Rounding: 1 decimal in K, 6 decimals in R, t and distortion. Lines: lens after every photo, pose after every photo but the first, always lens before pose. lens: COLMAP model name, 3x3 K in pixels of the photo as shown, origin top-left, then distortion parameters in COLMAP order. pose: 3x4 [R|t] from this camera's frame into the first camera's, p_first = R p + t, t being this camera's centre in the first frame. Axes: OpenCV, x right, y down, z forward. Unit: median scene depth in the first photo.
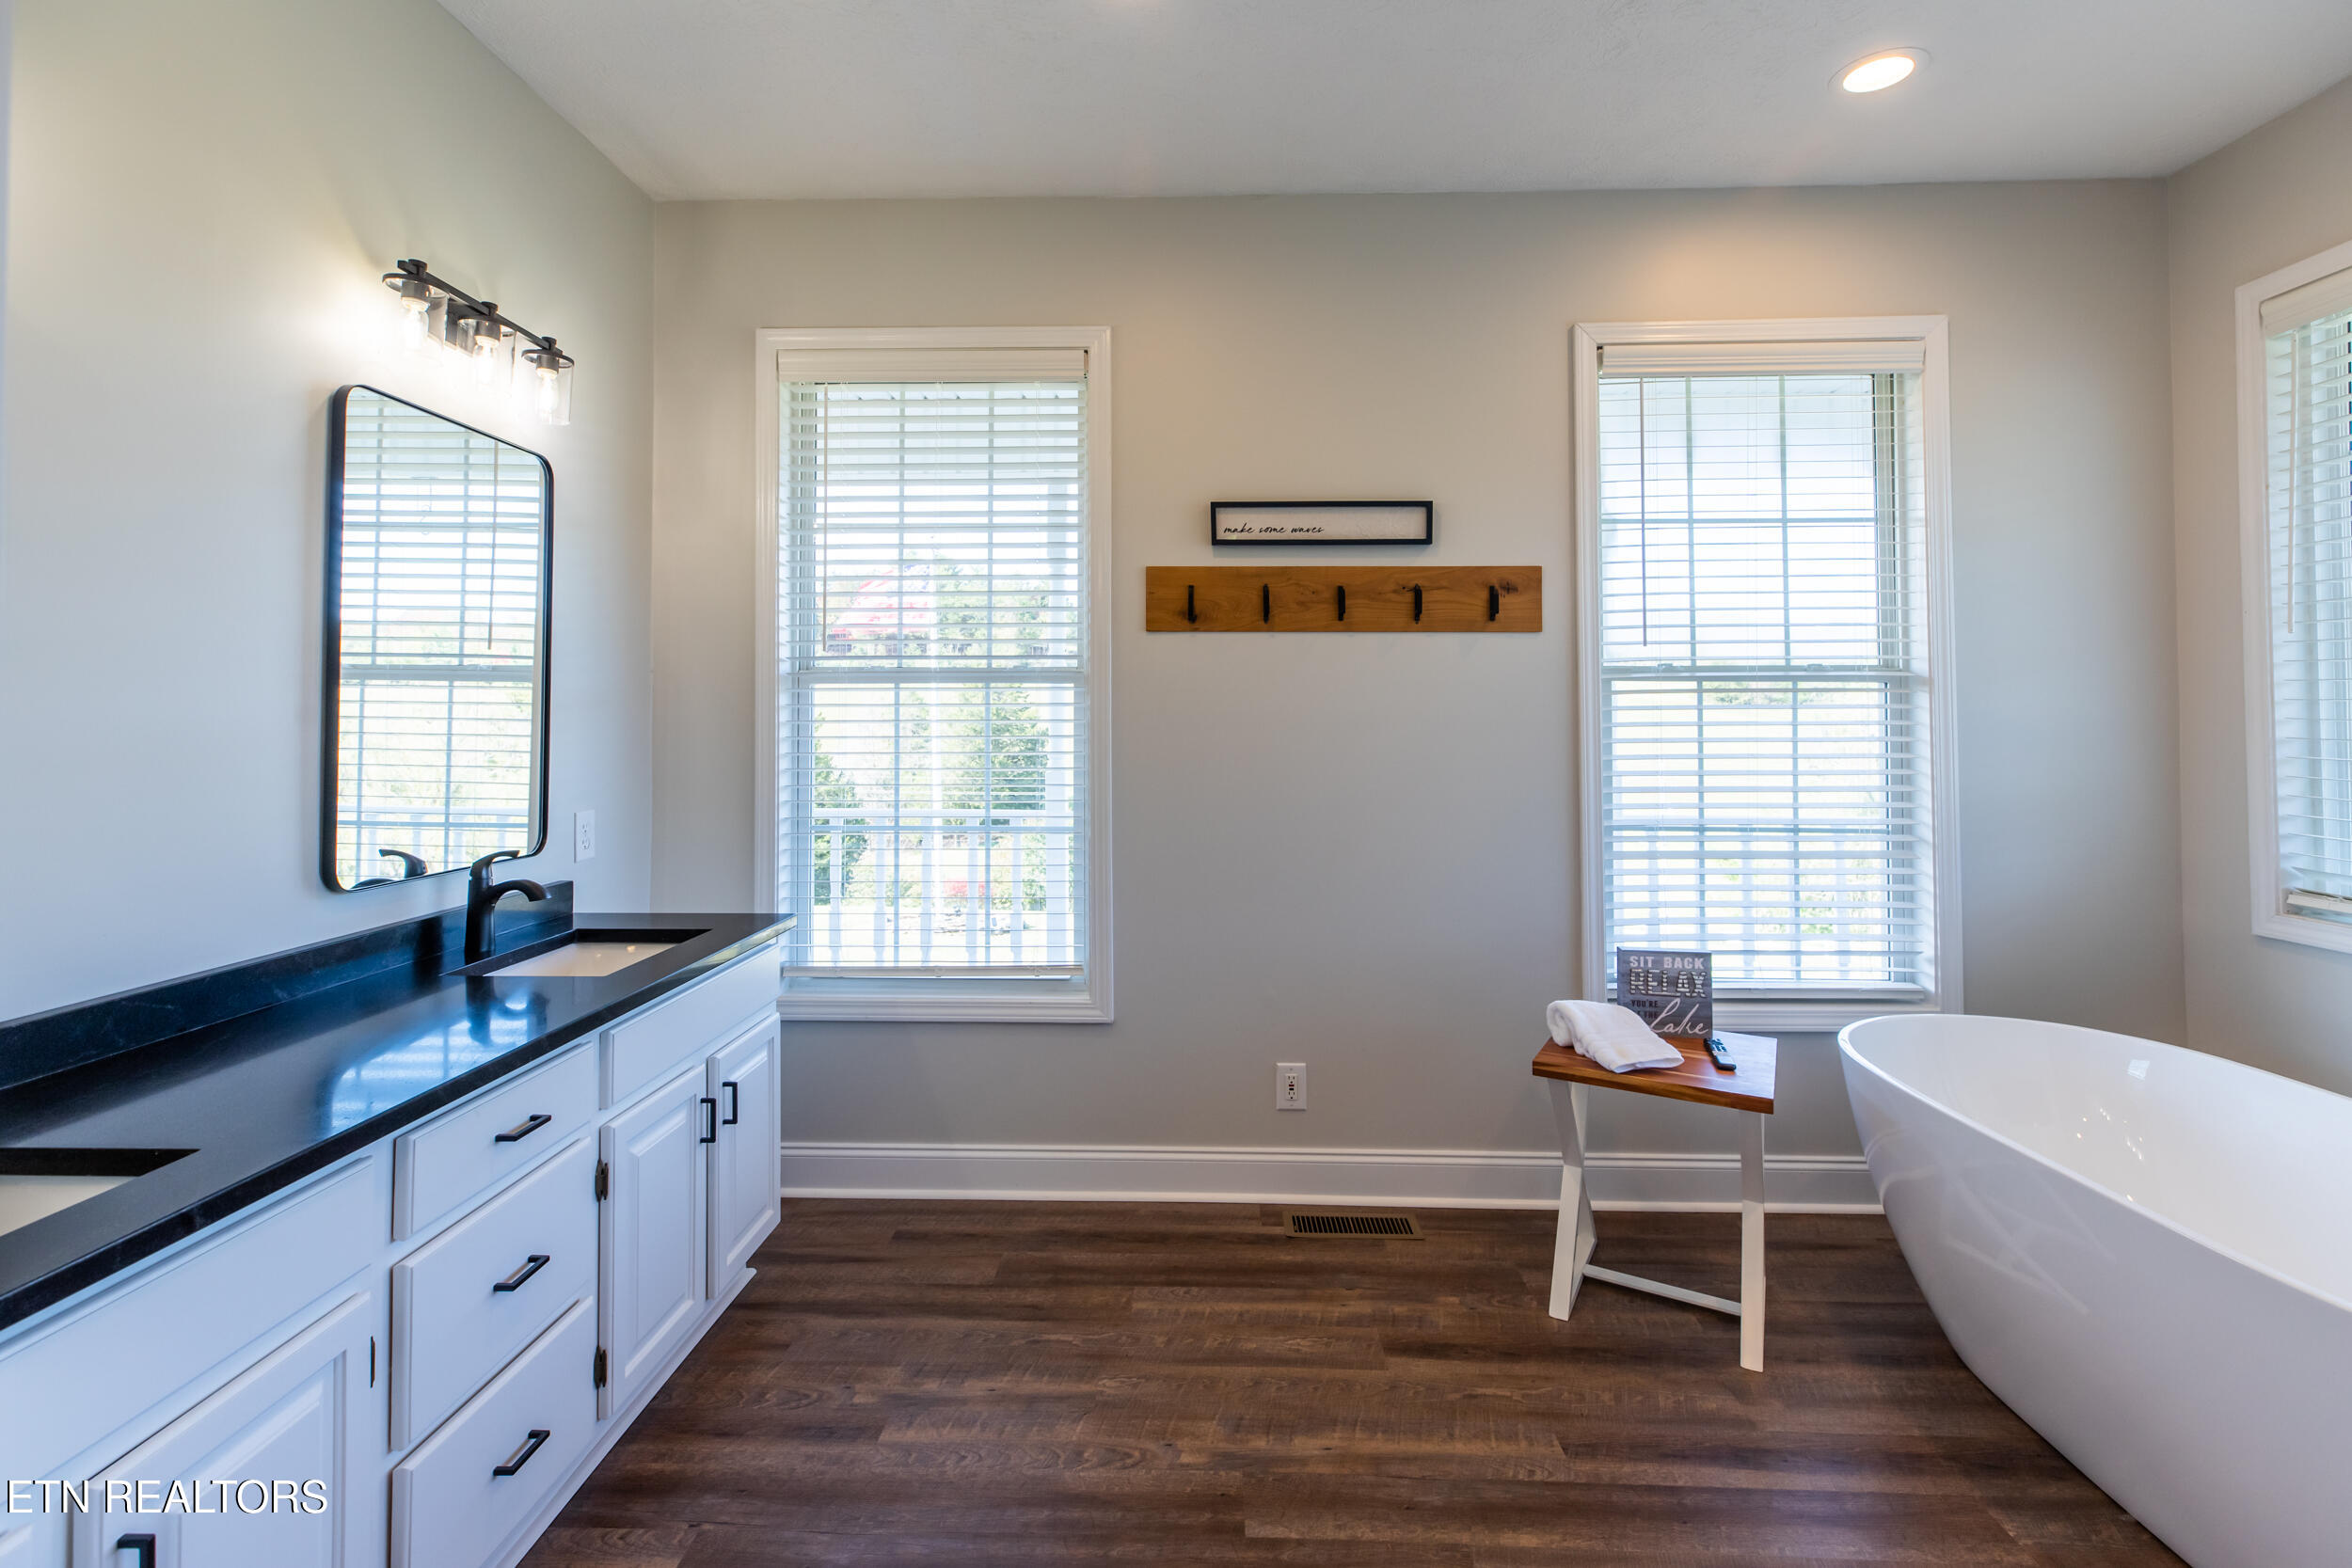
lens RADIAL K [[1087.8, 0, 1169.7], [0, 1087.8, 710.3], [0, 0, 1]] dist [0.003533, 0.000108]
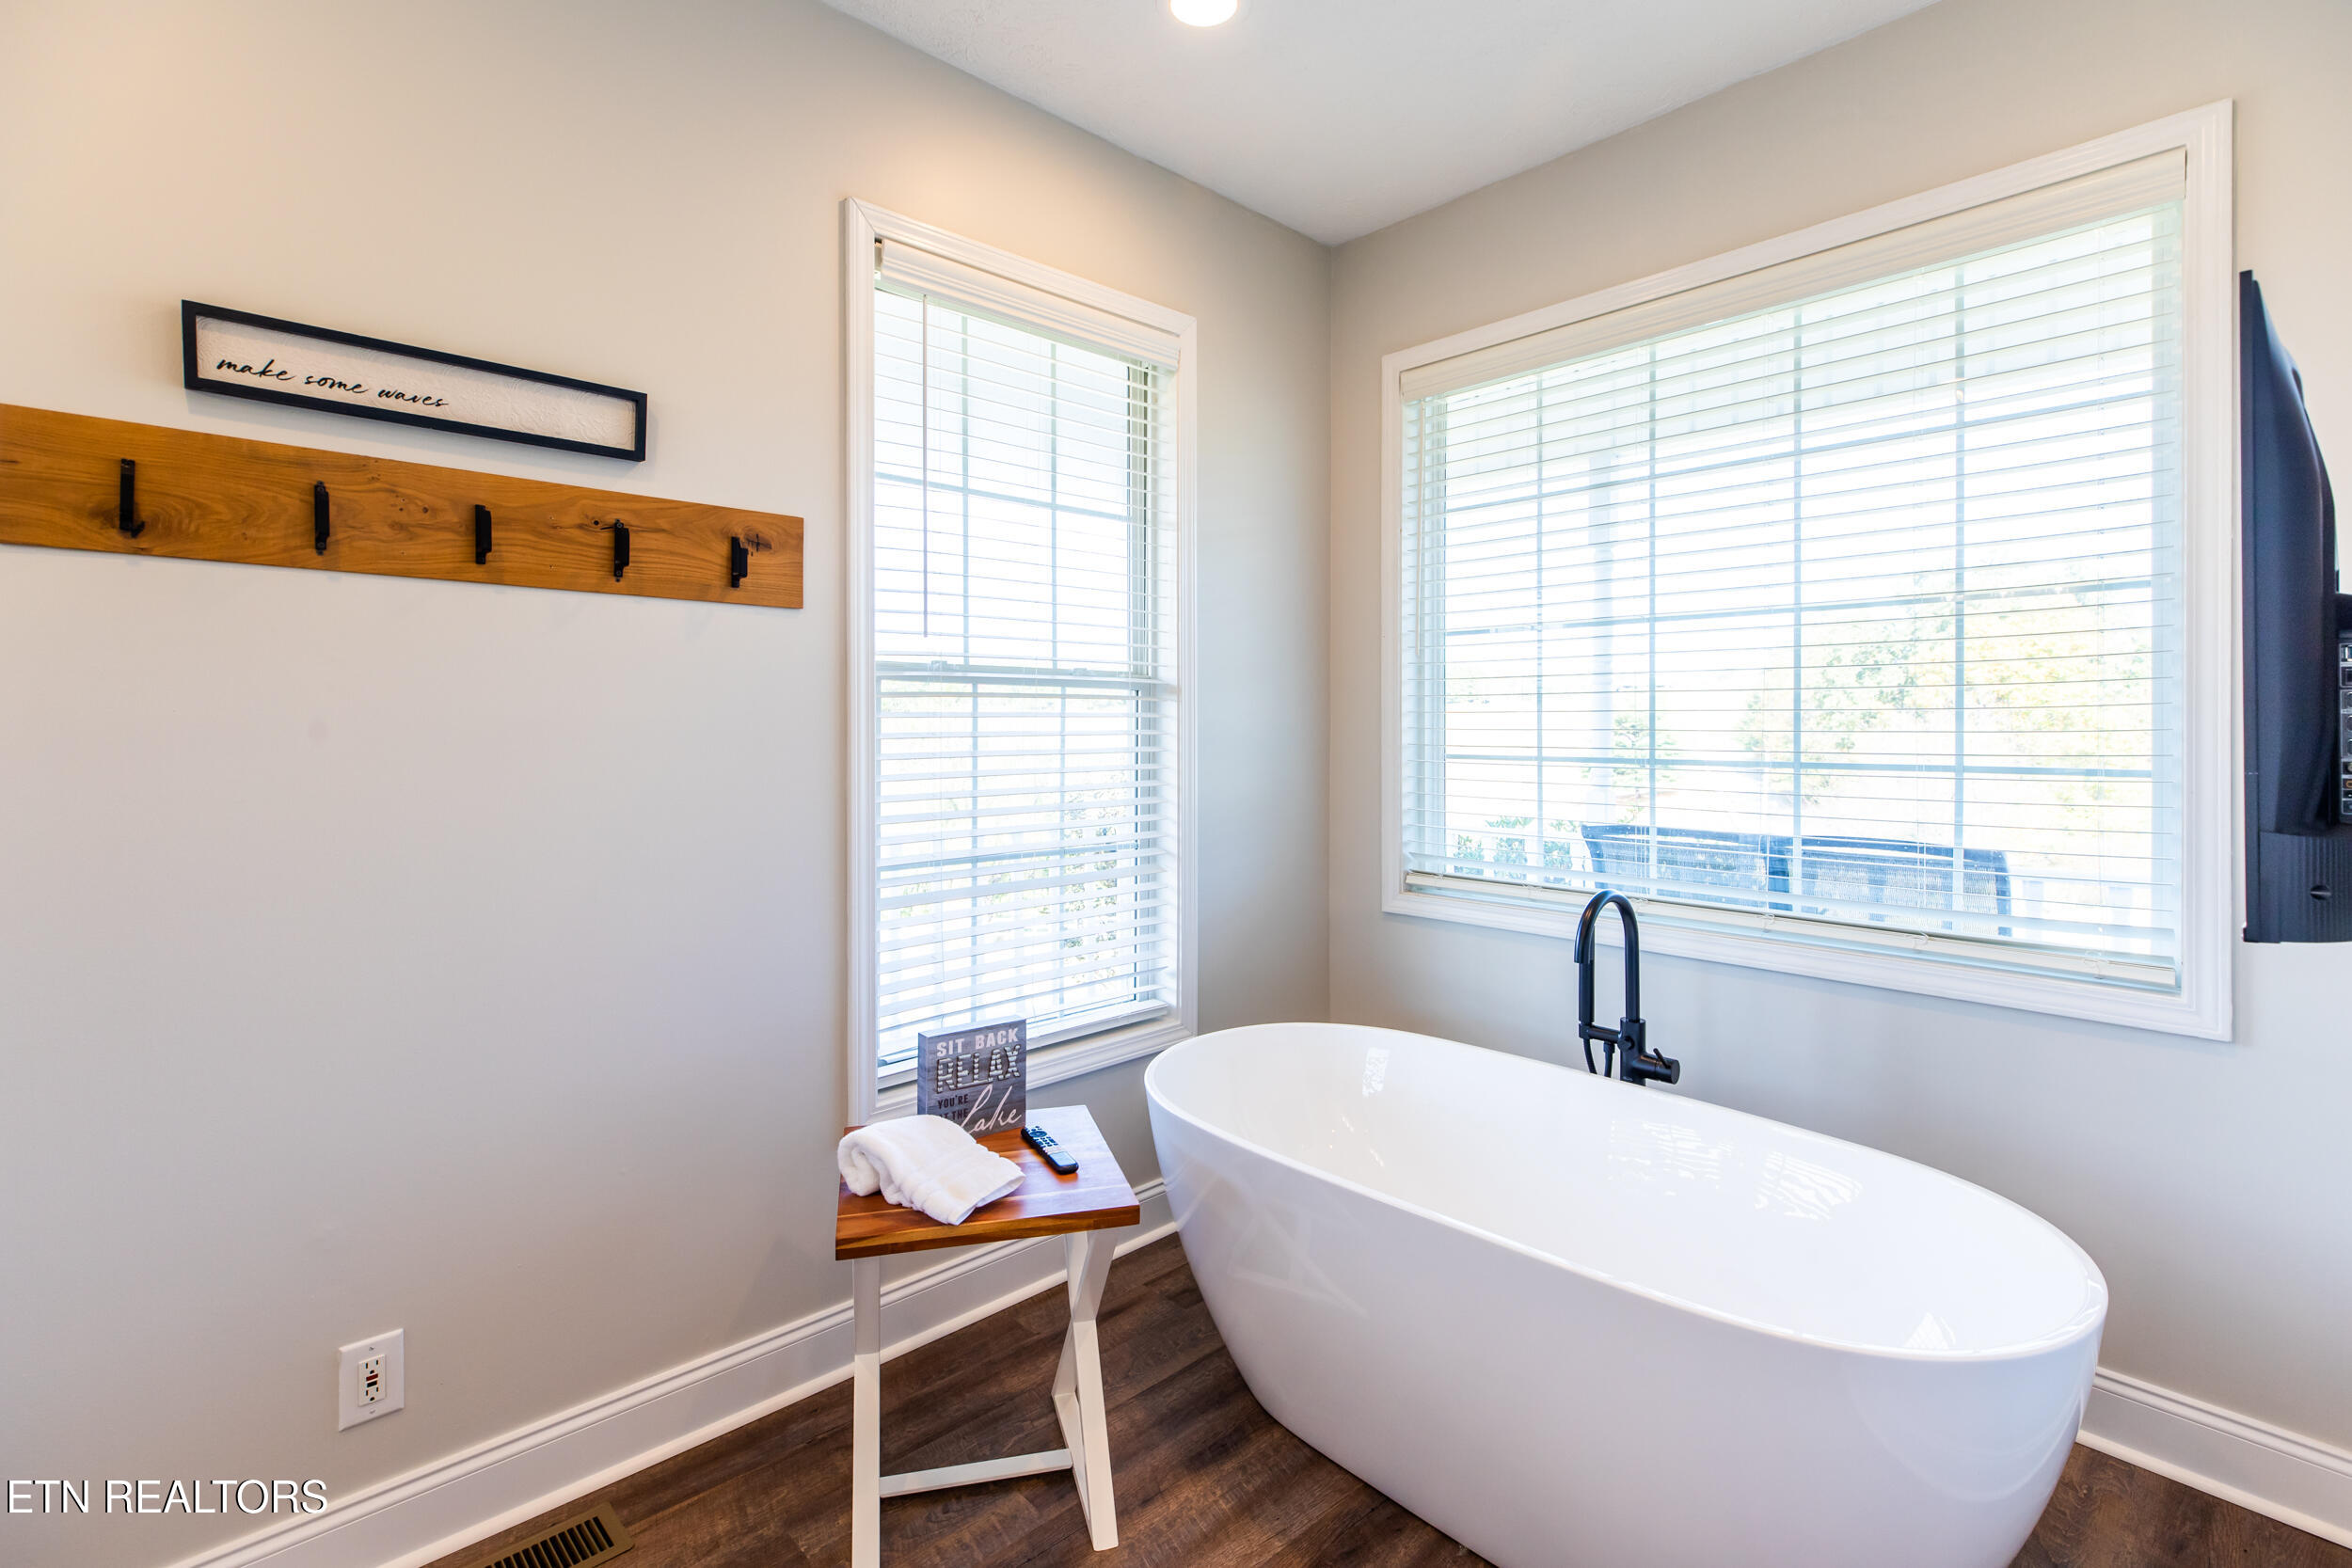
lens RADIAL K [[1083.5, 0, 1167.8], [0, 1083.5, 723.3], [0, 0, 1]] dist [0.006638, 0.000378]
pose [[0.703285, 0.001580, 0.710906, -0.000203], [-0.007476, 0.999959, 0.005173, -0.001485], [-0.710869, -0.008953, 0.703268, 0.319240]]
